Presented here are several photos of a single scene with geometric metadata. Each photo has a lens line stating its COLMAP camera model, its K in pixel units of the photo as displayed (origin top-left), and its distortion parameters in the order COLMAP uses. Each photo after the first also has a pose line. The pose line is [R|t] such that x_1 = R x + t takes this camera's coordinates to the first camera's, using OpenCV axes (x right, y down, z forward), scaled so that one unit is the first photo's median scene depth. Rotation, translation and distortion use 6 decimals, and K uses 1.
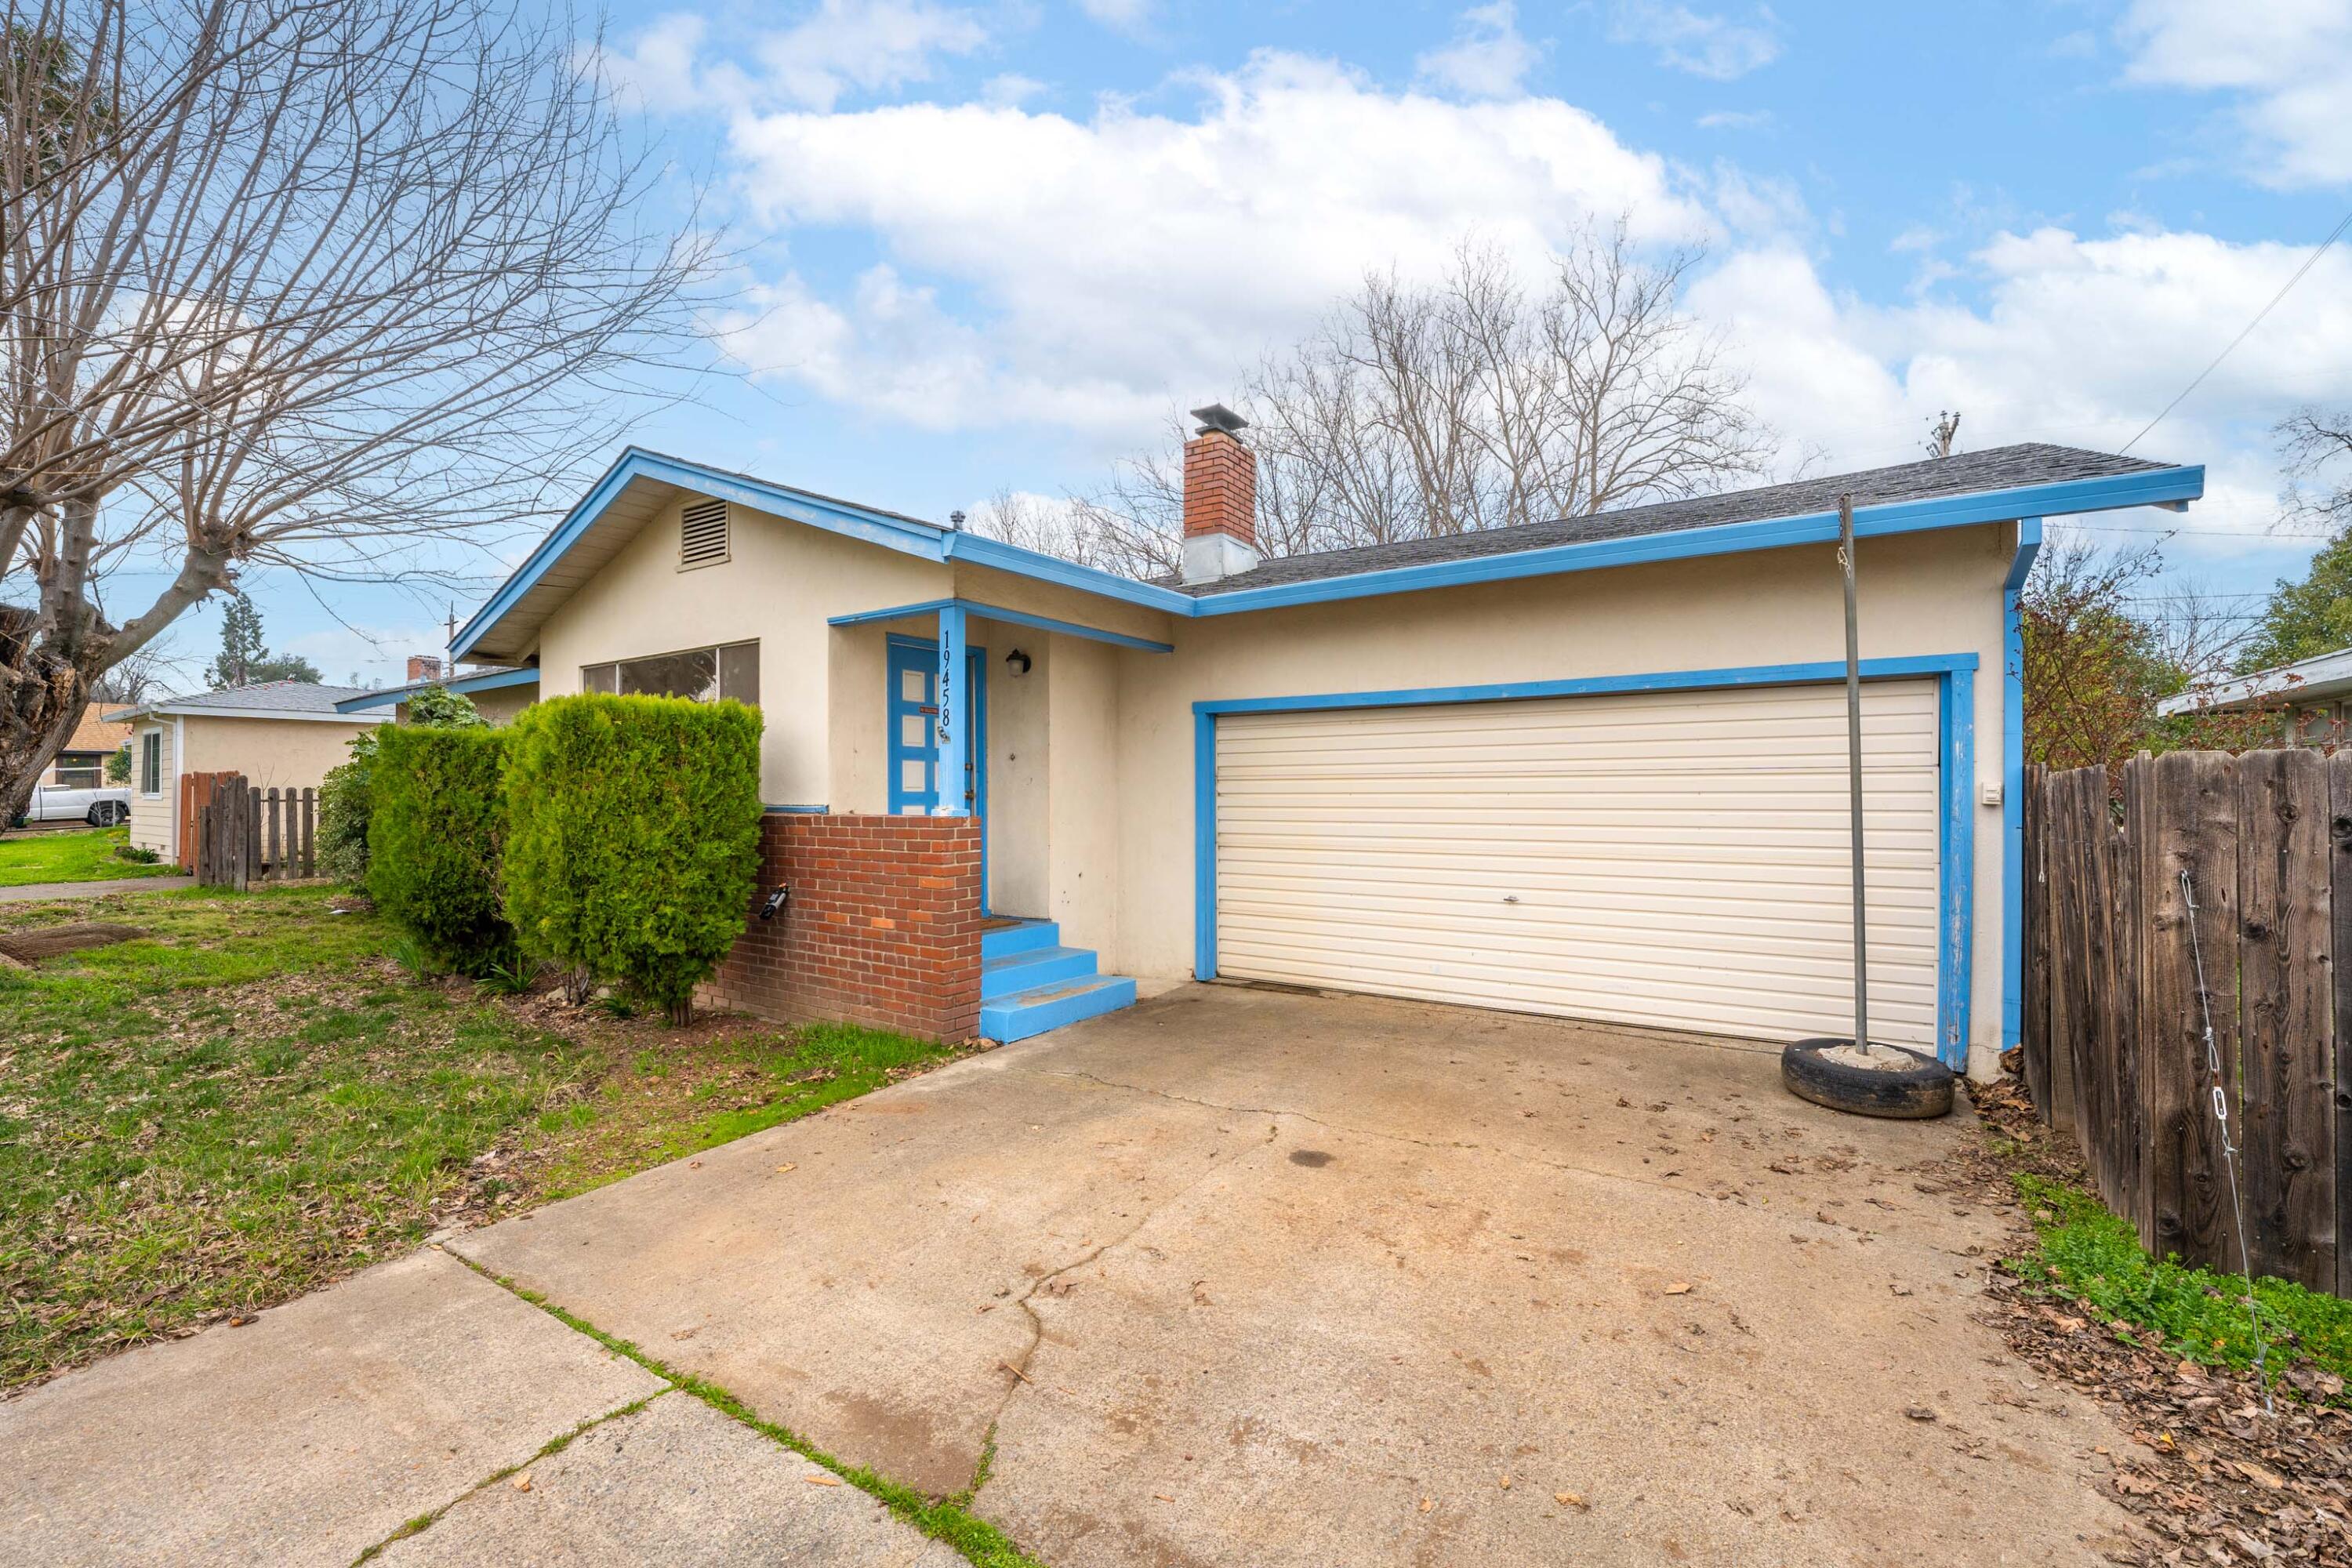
lens RADIAL K [[961.7, 0, 1173.8], [0, 961.7, 788.3], [0, 0, 1]] dist [-0.016571, 0.000582]
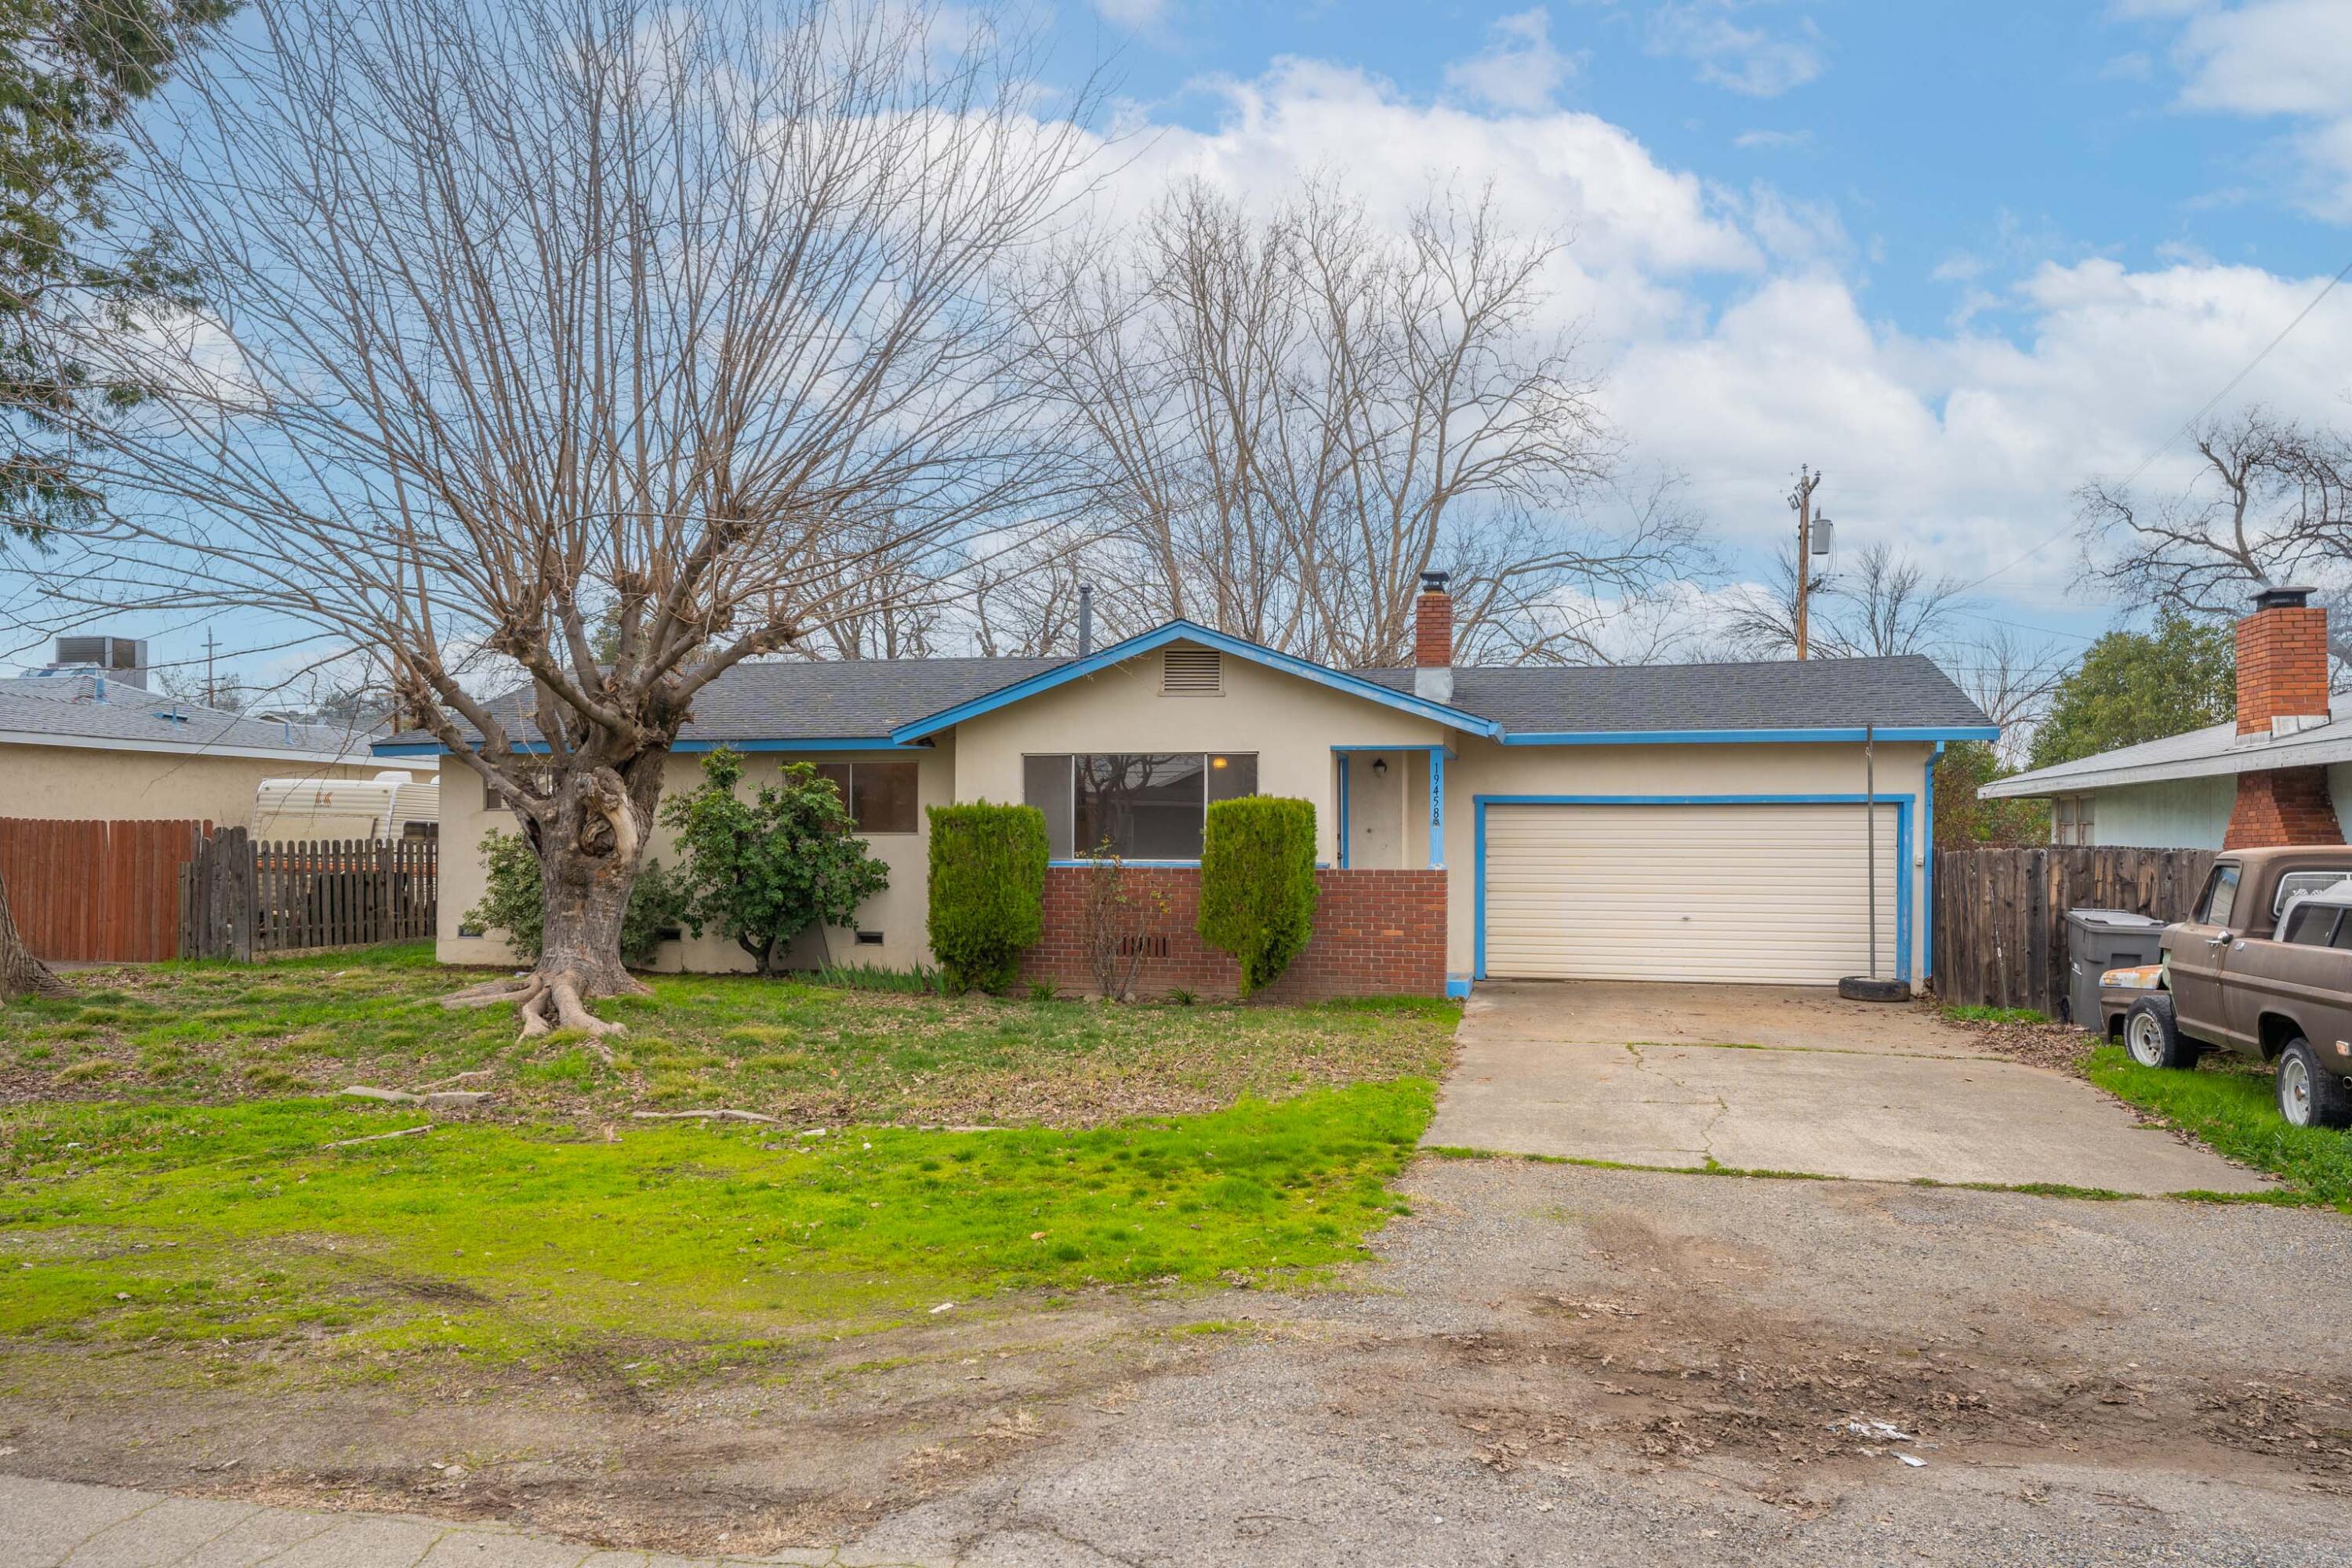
lens RADIAL K [[1543.4, 0, 1173.6], [0, 1543.4, 821.8], [0, 0, 1]] dist [-0.001118, -0.000879]
pose [[0.947284, 0.006063, 0.320337, -1.543063], [-0.005721, 0.999982, -0.002007, -0.049405], [-0.320344, 0.000069, 0.947301, -1.465451]]
